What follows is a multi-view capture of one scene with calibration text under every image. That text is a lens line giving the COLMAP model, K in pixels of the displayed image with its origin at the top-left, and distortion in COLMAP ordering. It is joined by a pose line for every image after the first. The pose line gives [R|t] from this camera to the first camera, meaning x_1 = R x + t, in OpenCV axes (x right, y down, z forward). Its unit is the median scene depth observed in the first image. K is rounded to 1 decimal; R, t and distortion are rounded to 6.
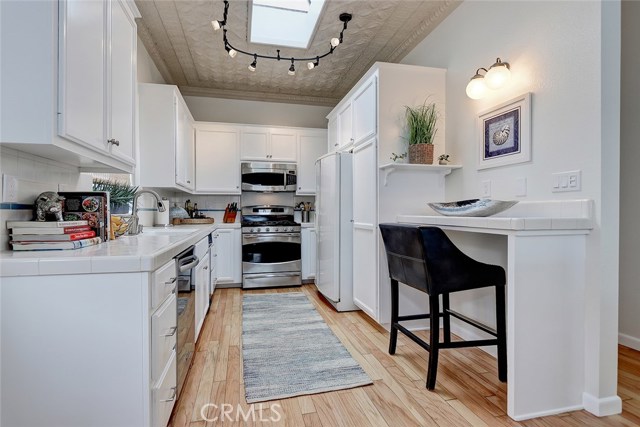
lens RADIAL K [[324.1, 0, 322.2], [0, 324.1, 213.5], [0, 0, 1]] dist [0.000222, -0.000433]
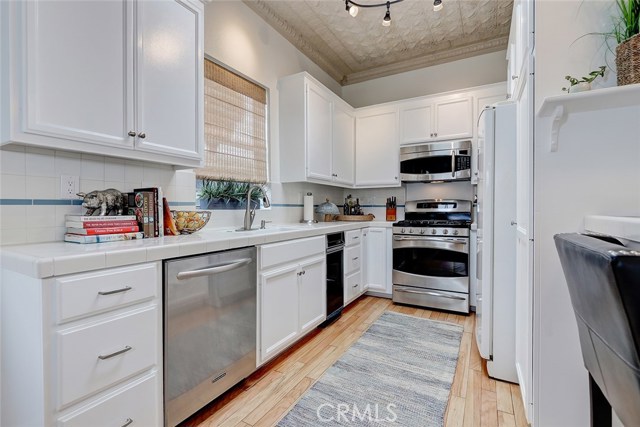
lens RADIAL K [[324.1, 0, 323.1], [0, 324.1, 212.4], [0, 0, 1]] dist [0.000222, -0.000433]
pose [[0.732445, 0.008806, -0.680769, 0.192015], [-0.003832, 0.999954, 0.008812, 0.000093], [0.680815, -0.003846, 0.732445, 0.307209]]
